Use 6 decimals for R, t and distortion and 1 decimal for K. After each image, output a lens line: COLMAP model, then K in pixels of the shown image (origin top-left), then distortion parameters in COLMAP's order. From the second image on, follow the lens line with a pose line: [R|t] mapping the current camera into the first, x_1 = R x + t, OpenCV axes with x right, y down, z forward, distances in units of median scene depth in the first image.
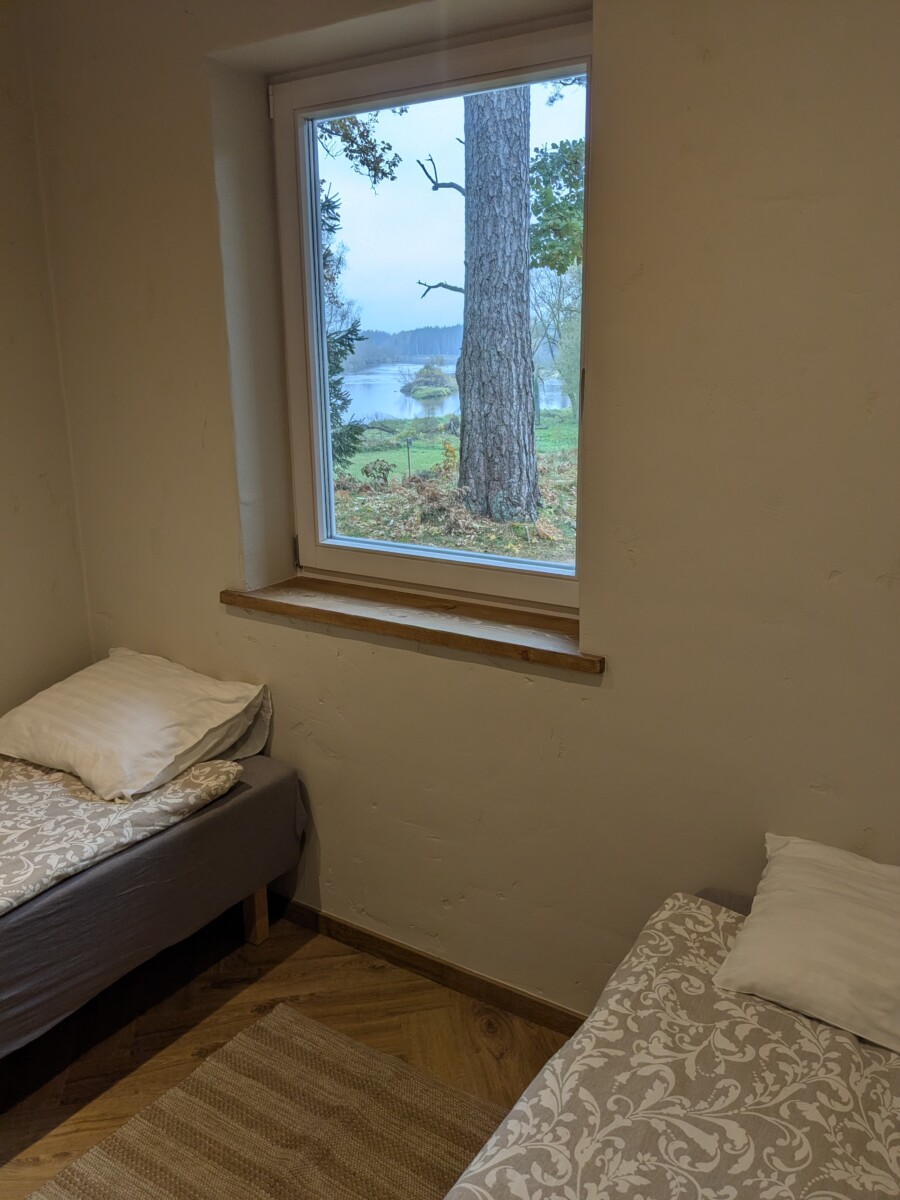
lens RADIAL K [[961.5, 0, 452.8], [0, 961.5, 594.4], [0, 0, 1]] dist [0.031469, -0.045763]
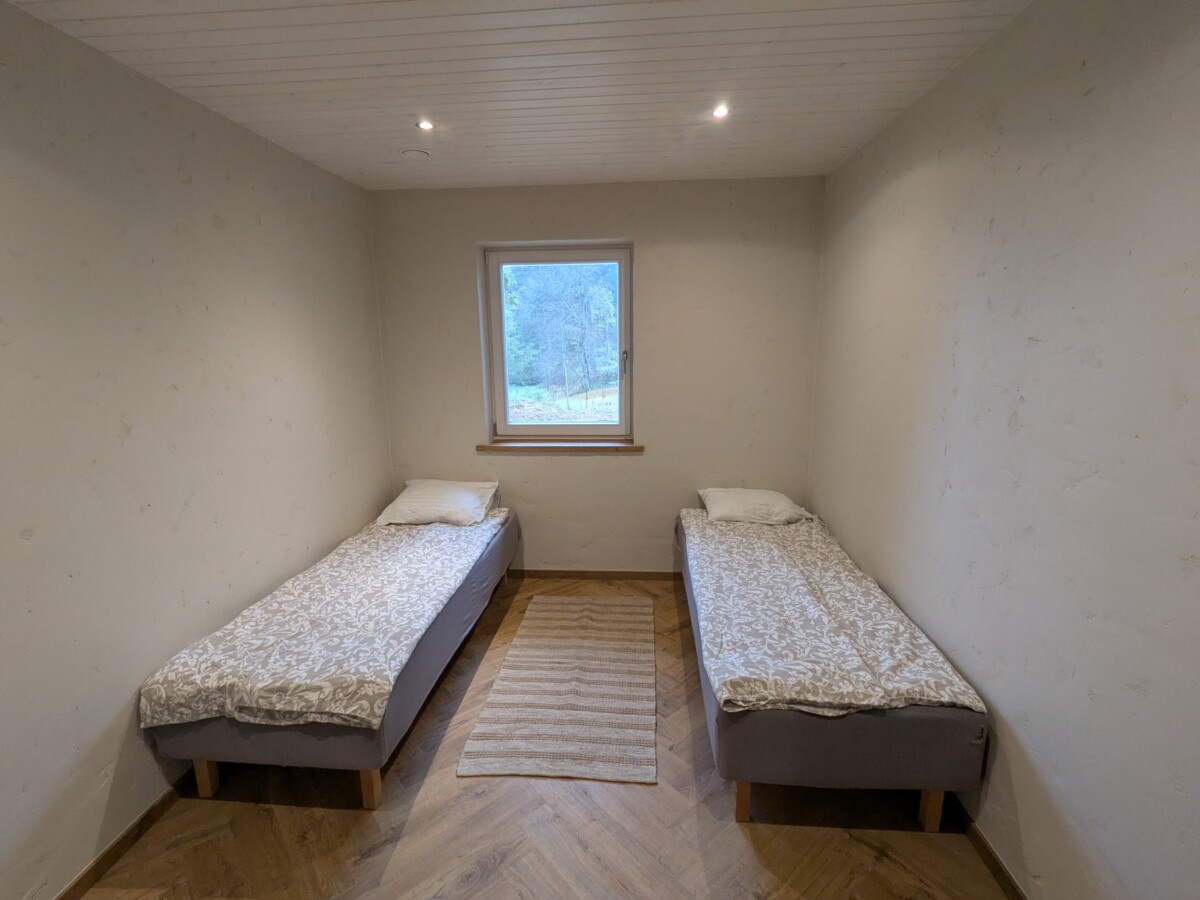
lens RADIAL K [[562.7, 0, 597.5], [0, 562.7, 453.2], [0, 0, 1]] dist [-0.005954, 0.000806]
pose [[0.880672, -0.102387, 0.462530, -0.715790], [0.126017, 0.991819, -0.020388, 0.094472], [-0.456659, 0.076242, 0.886369, -0.481796]]
